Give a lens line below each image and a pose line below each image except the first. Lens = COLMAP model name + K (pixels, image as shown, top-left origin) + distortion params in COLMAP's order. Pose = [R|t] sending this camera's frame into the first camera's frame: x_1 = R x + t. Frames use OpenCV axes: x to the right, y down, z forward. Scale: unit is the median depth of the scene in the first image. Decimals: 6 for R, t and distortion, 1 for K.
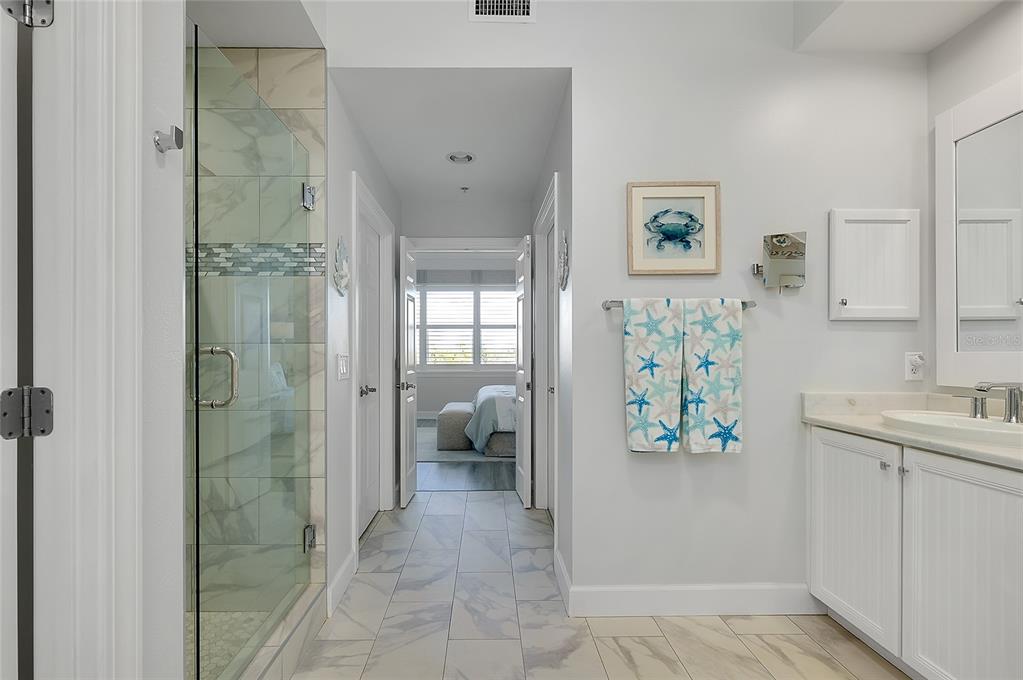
lens RADIAL K [[476.5, 0, 493.3], [0, 476.5, 354.2], [0, 0, 1]] dist [-0.001650, -0.001694]
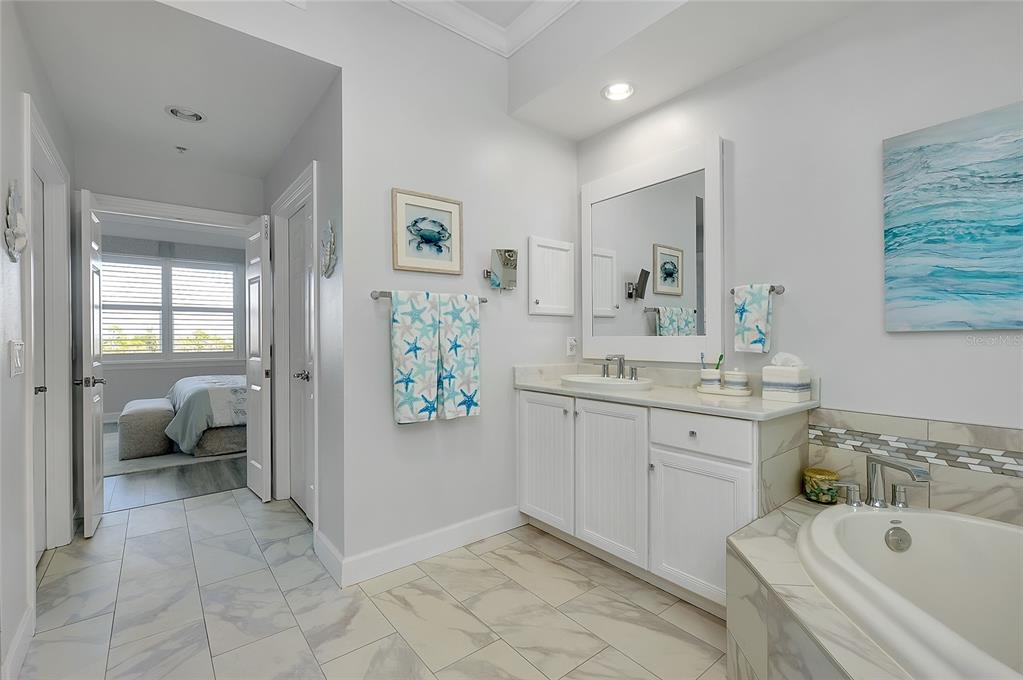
lens RADIAL K [[447.9, 0, 510.6], [0, 447.9, 342.0], [0, 0, 1]] dist [-0.006108, 0.000358]
pose [[0.785571, -0.008133, 0.618719, -0.158506], [0.006098, 0.999967, 0.005401, 0.002825], [-0.618742, -0.000470, 0.785594, -0.008522]]
